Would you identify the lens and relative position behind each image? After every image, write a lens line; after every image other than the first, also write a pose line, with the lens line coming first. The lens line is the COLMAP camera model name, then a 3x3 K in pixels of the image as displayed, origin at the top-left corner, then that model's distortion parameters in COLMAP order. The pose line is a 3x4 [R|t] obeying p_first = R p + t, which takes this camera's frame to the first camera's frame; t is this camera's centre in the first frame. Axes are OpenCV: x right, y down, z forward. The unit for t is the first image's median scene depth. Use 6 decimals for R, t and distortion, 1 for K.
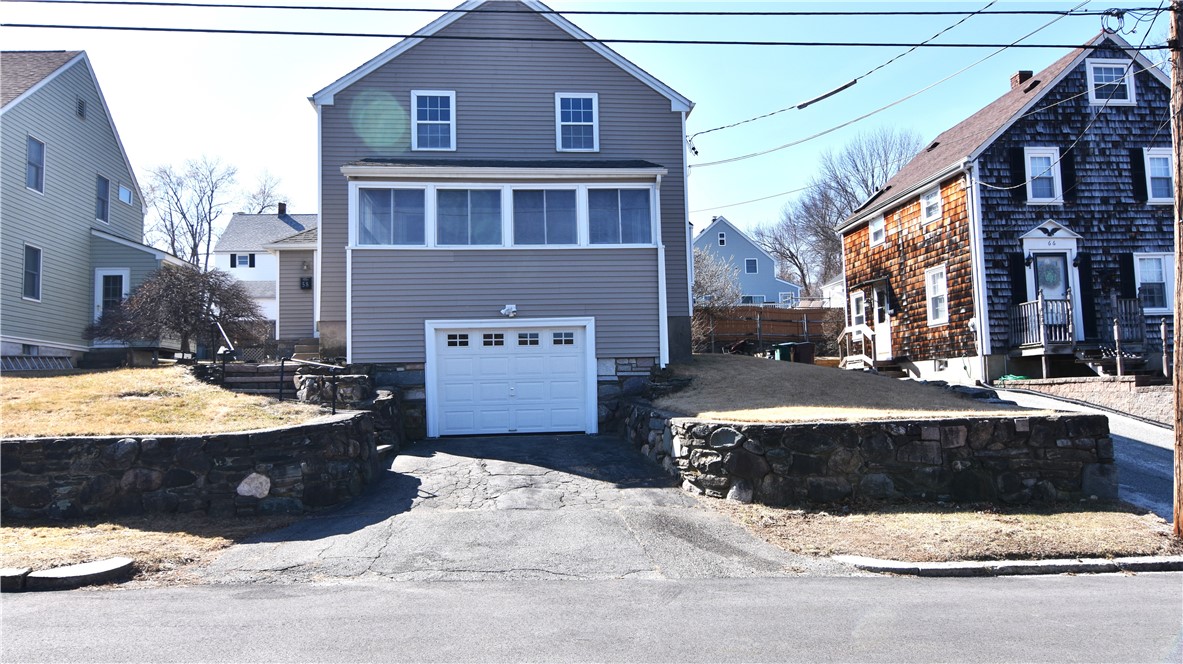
lens RADIAL K [[809.6, 0, 591.5], [0, 809.6, 332.0], [0, 0, 1]] dist [0.001438, 0.001112]
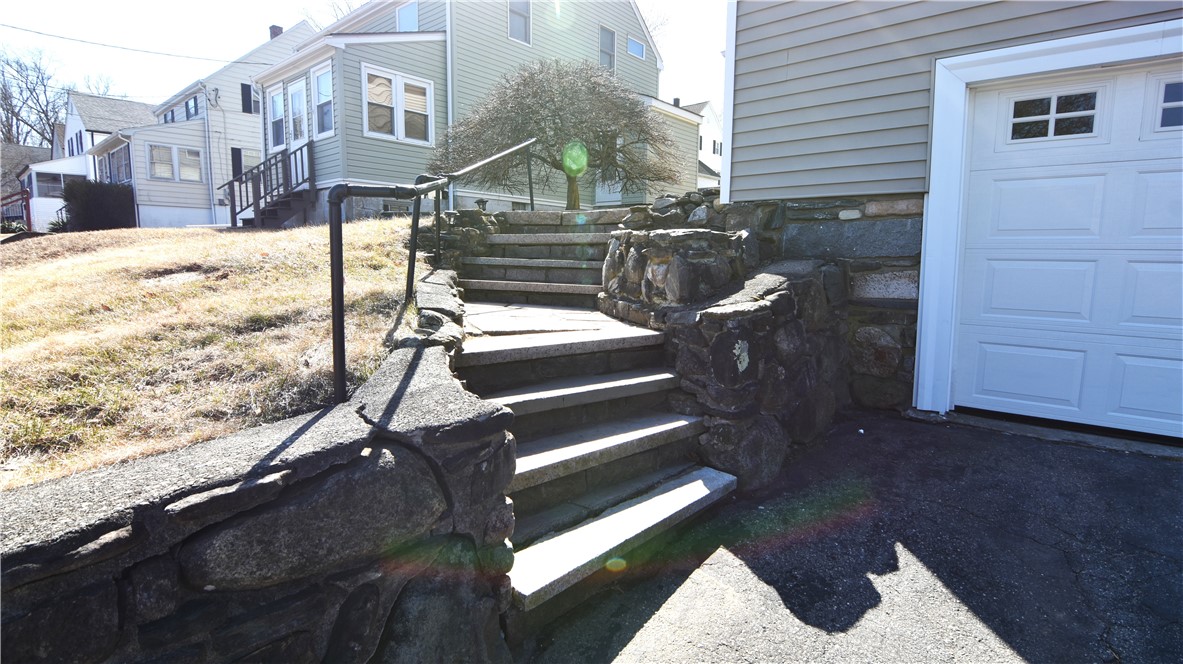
lens RADIAL K [[575.3, 0, 591.5], [0, 575.3, 332.0], [0, 0, 1]] dist [-0.015182, -0.001304]
pose [[0.691510, 0.124217, -0.711607, -0.124847], [0.034041, 0.978406, 0.203869, 0.040970], [0.721564, -0.165201, 0.672349, 0.729911]]
